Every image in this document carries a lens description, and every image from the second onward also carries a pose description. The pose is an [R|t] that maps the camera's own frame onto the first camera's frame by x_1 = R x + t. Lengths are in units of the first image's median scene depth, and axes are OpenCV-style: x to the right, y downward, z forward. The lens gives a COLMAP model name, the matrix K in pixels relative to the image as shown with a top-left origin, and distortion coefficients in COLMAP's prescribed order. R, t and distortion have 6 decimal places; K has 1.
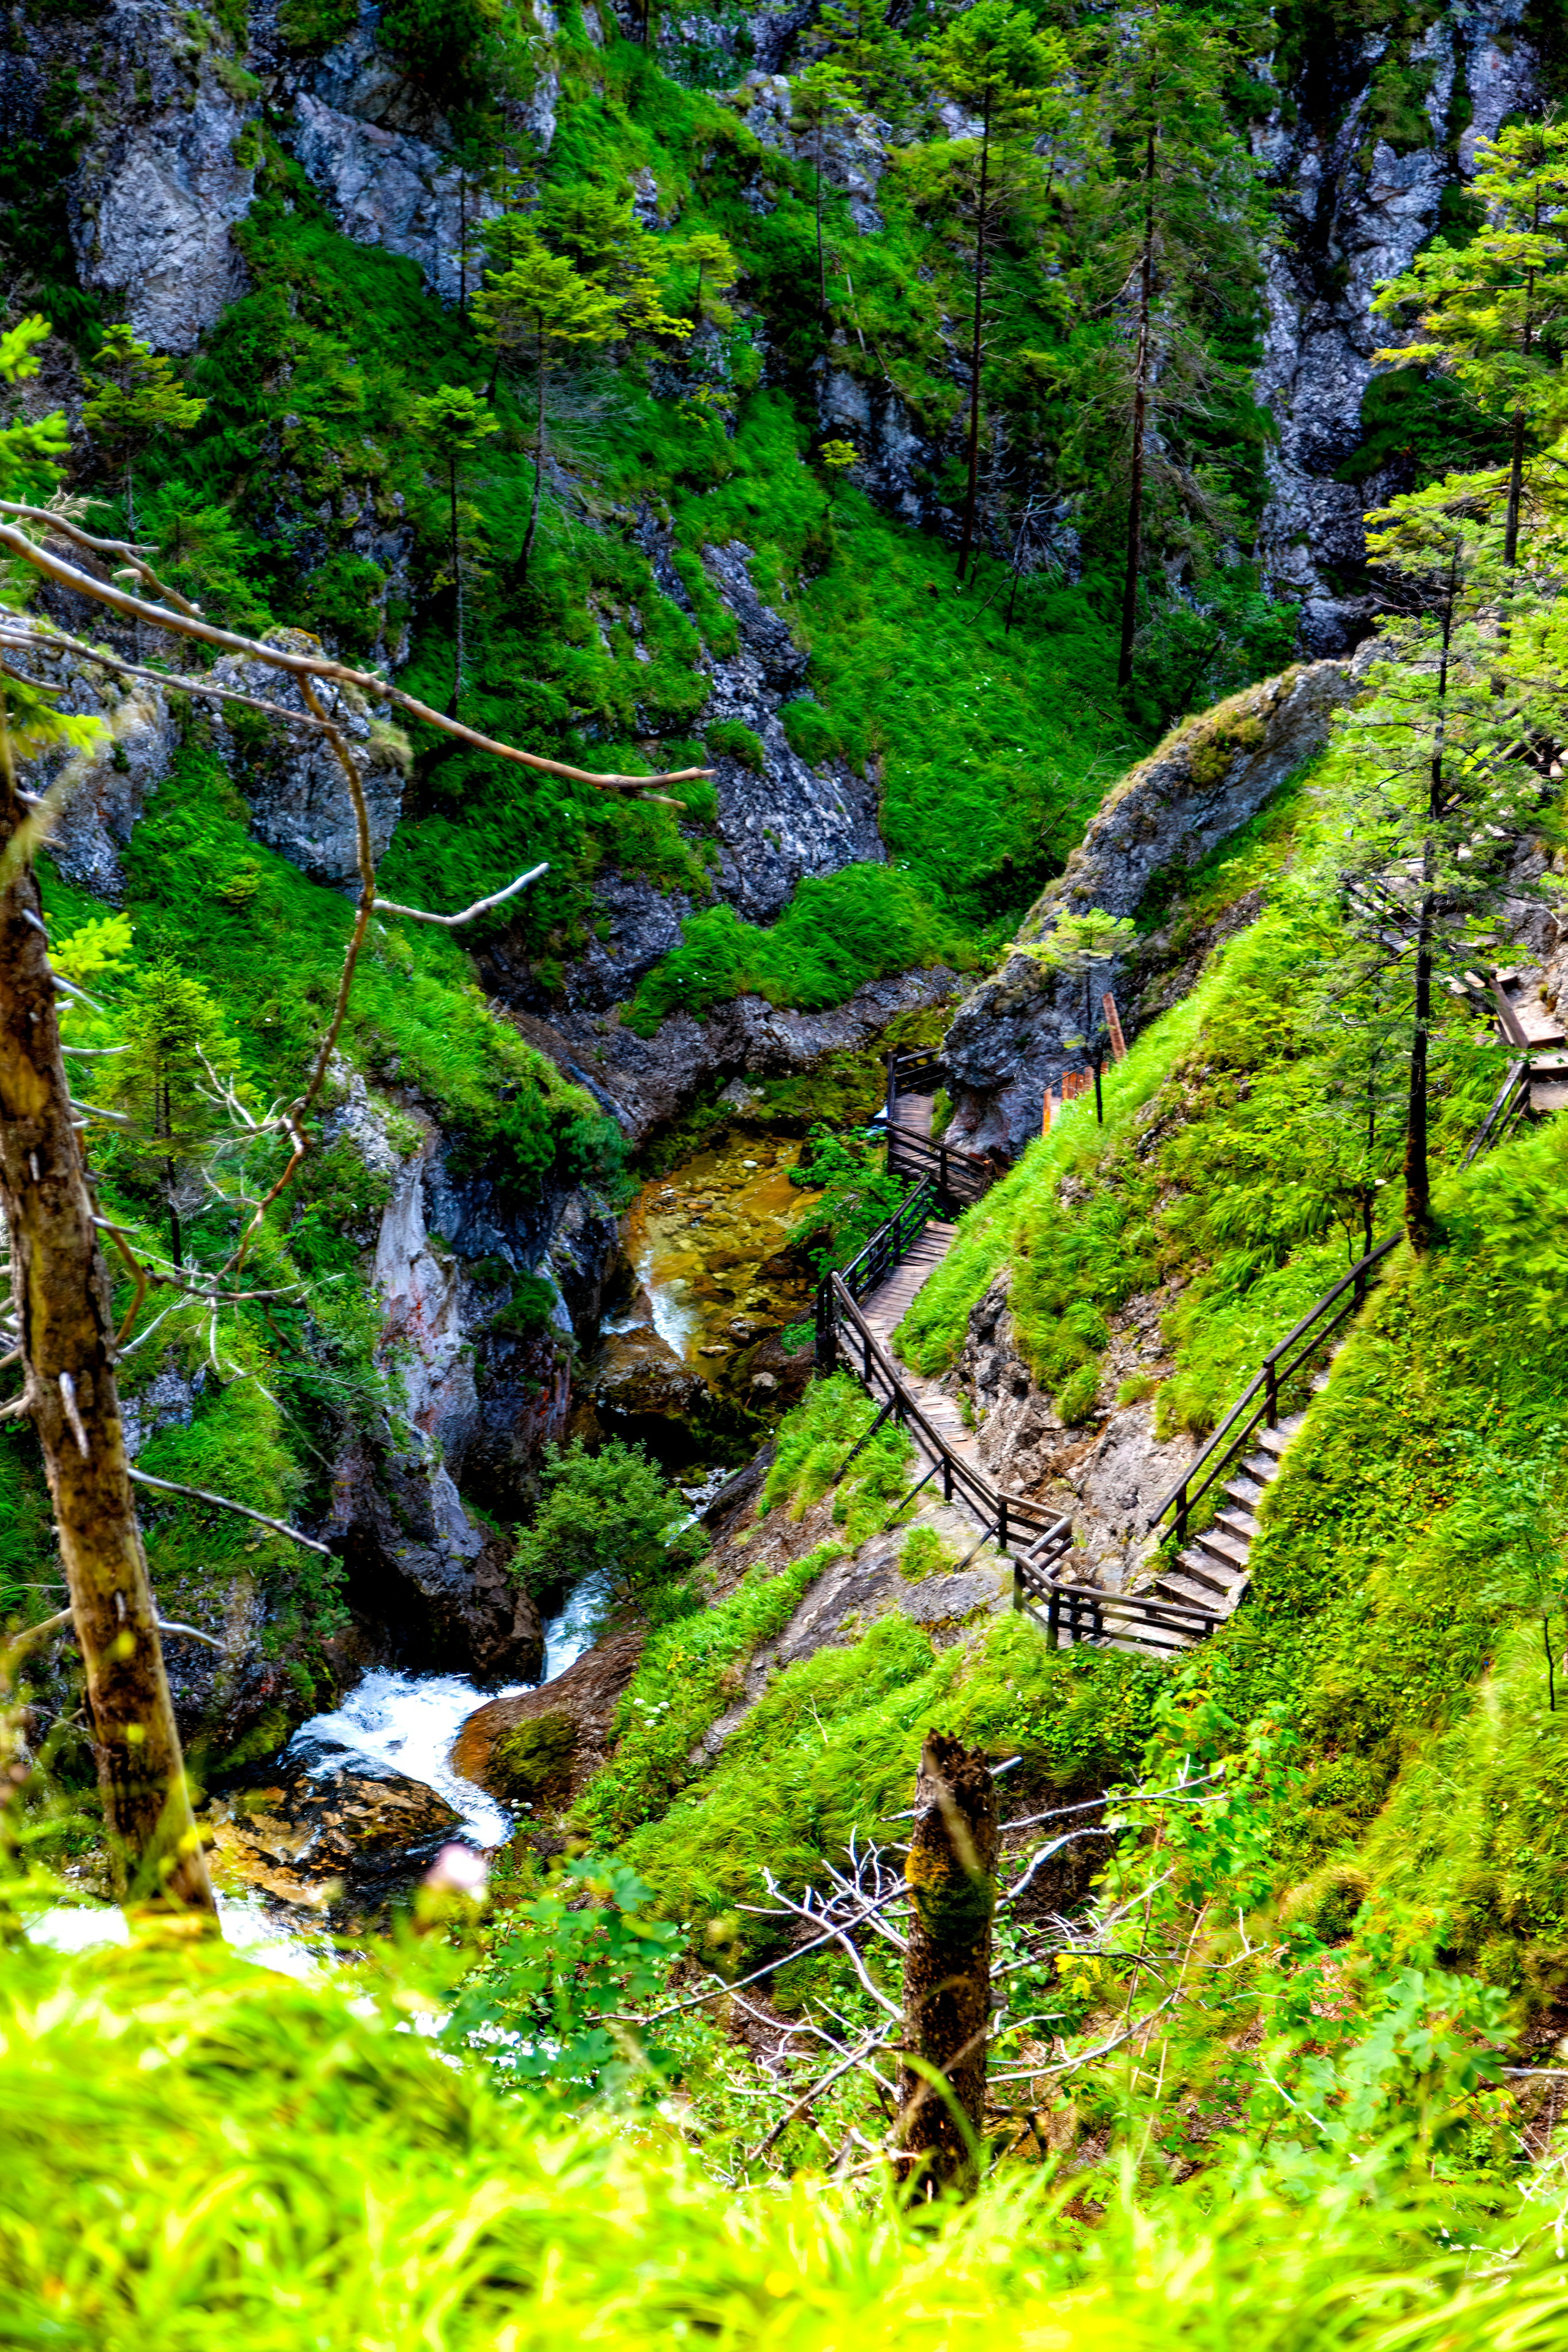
lens RADIAL K [[5227.1, 0, 767.2], [0, 5227.1, 1181.9], [0, 0, 1]] dist [0.015219, 0.000000]
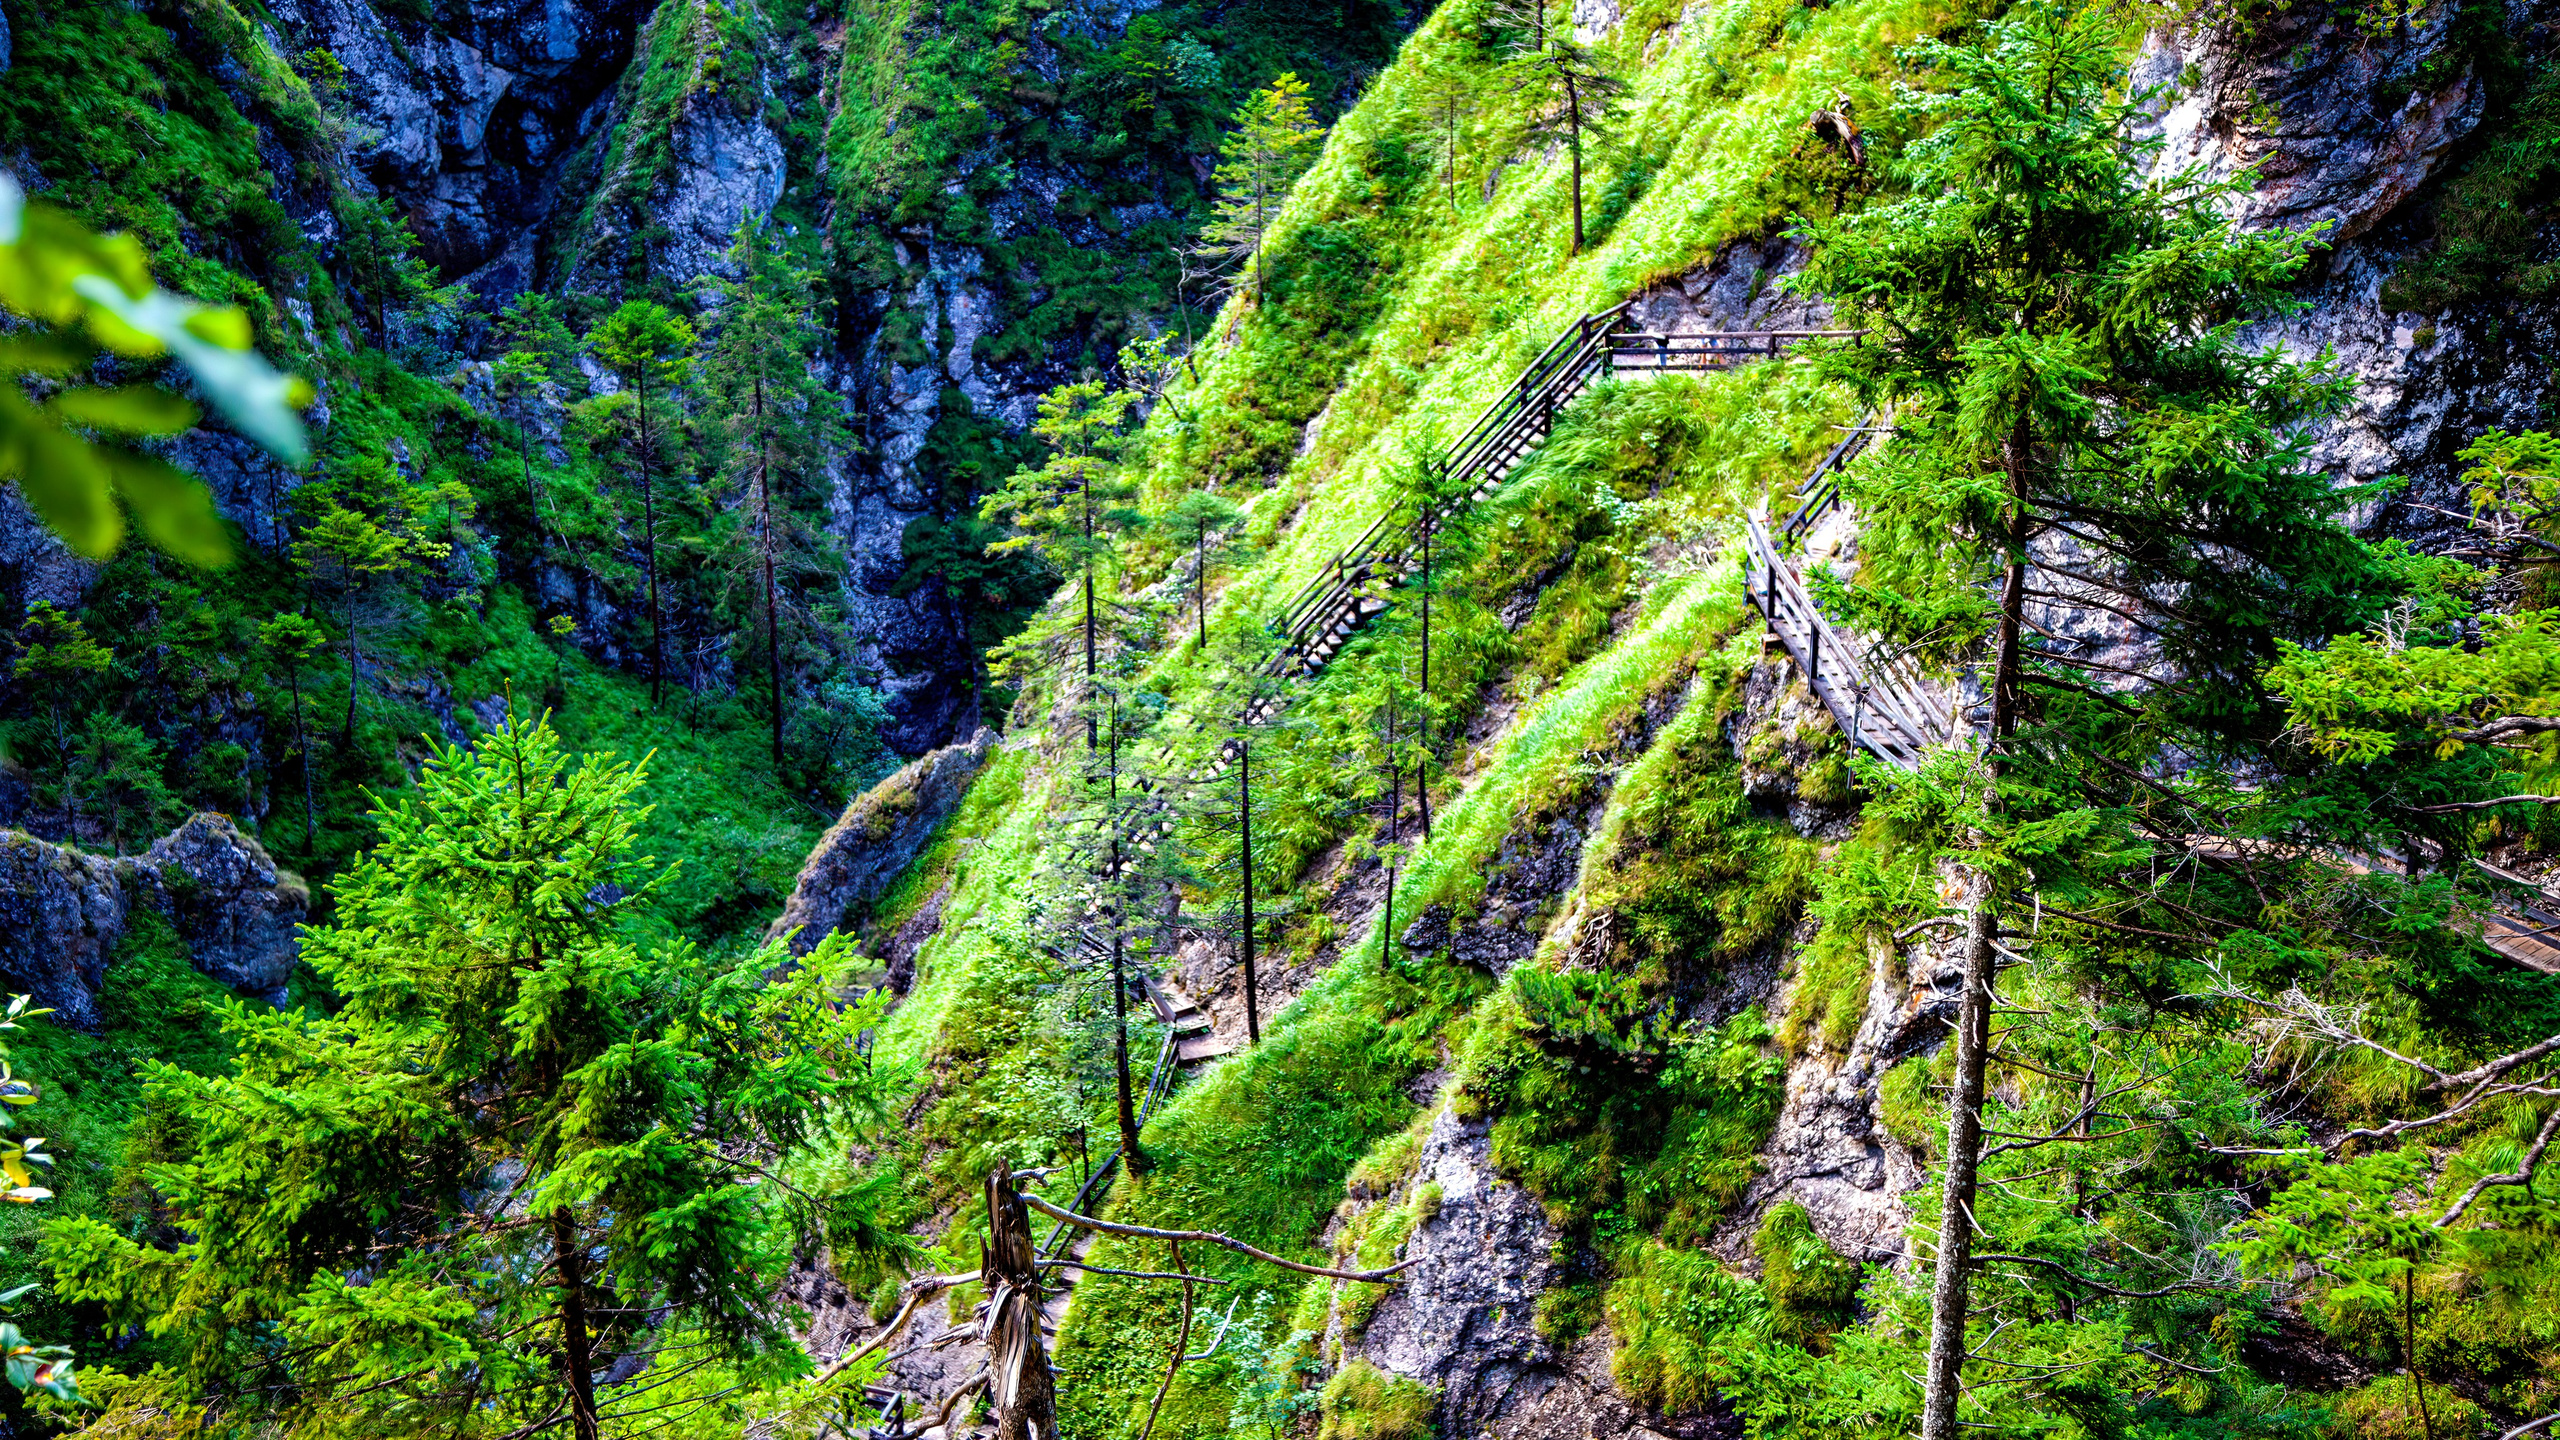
lens RADIAL K [[3674.6, 0, 1296.7], [0, 3674.6, 723.0], [0, 0, 1]] dist [0.175535, 0.000000]
pose [[0.966903, -0.107566, 0.231363, -0.032090], [0.127374, 0.989208, -0.072410, -0.018348], [-0.221077, 0.099483, 0.970169, -0.006292]]
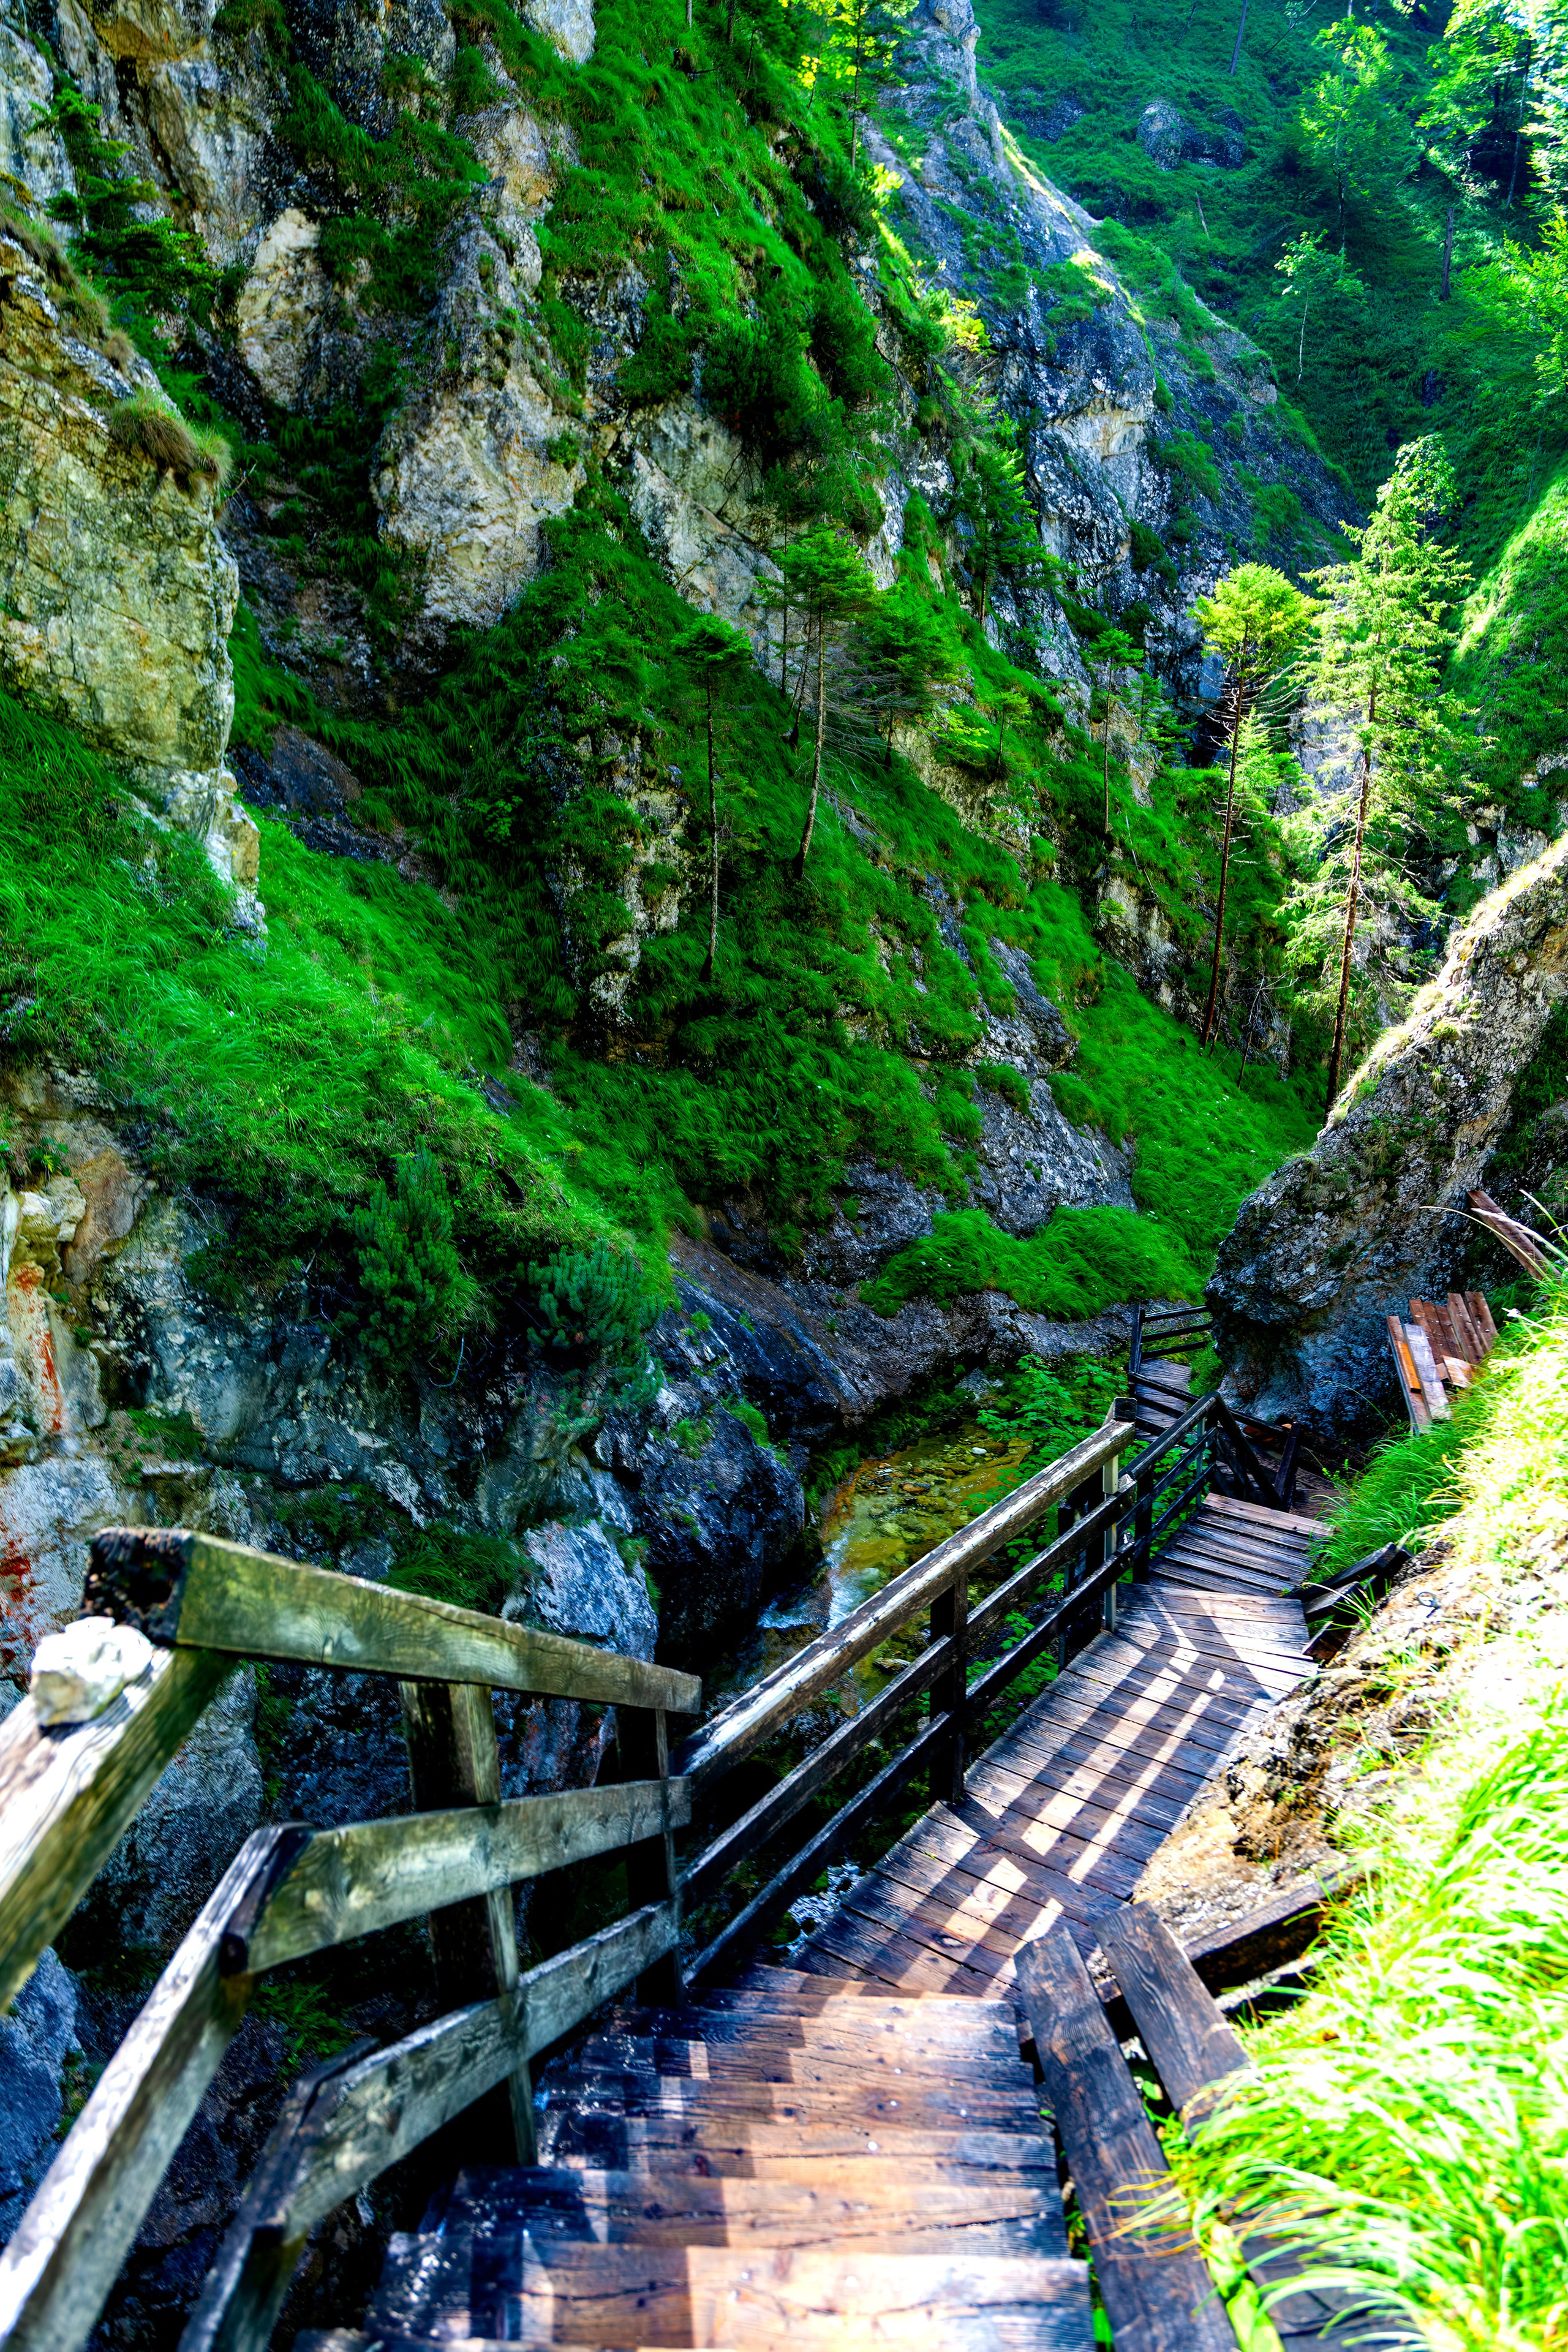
lens RADIAL K [[1542.2, 0, 783.2], [0, 1542.2, 1167.7], [0, 0, 1]] dist [0.025443, -0.007096]
pose [[0.977734, 0.048795, -0.204096, 0.017192], [-0.094019, 0.971371, -0.218170, 0.011366], [0.187608, 0.232501, 0.954331, 0.730566]]
